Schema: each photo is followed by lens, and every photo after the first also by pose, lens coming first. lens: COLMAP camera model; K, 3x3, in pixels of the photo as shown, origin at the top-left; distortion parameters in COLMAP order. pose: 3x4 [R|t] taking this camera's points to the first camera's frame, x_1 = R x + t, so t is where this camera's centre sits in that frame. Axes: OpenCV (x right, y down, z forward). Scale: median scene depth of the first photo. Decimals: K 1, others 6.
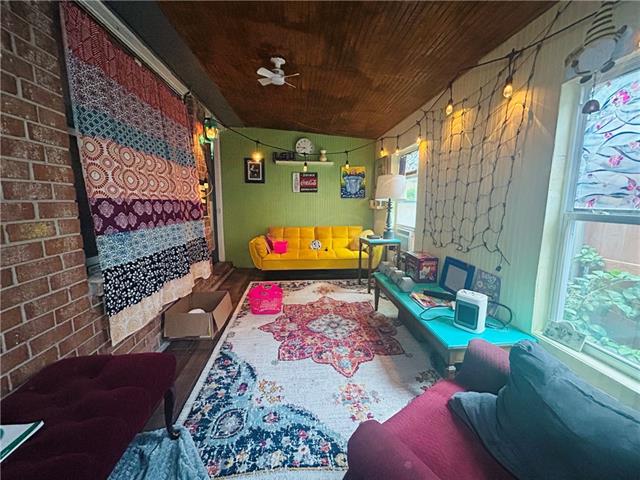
lens RADIAL K [[262.9, 0, 320.7], [0, 262.9, 239.3], [0, 0, 1]] dist [0.000654, 0.000144]
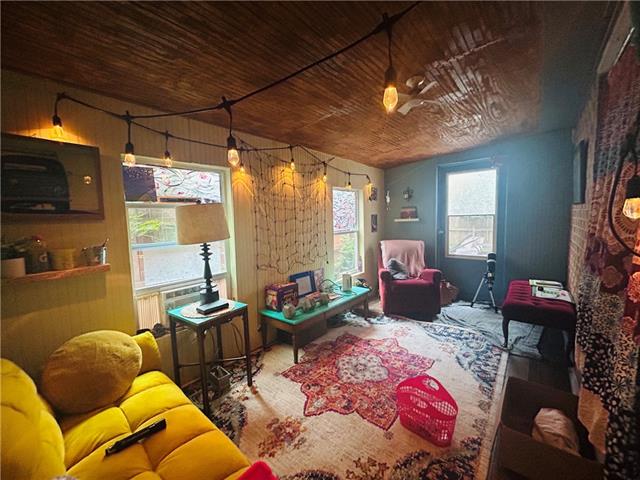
lens RADIAL K [[262.9, 0, 321.3], [0, 262.9, 241.7], [0, 0, 1]] dist [0.000654, 0.000144]
pose [[-0.712992, -0.041542, 0.699941, -0.639394], [0.135653, 0.971211, 0.195824, -0.405017], [-0.687925, 0.234570, -0.686830, 2.148495]]
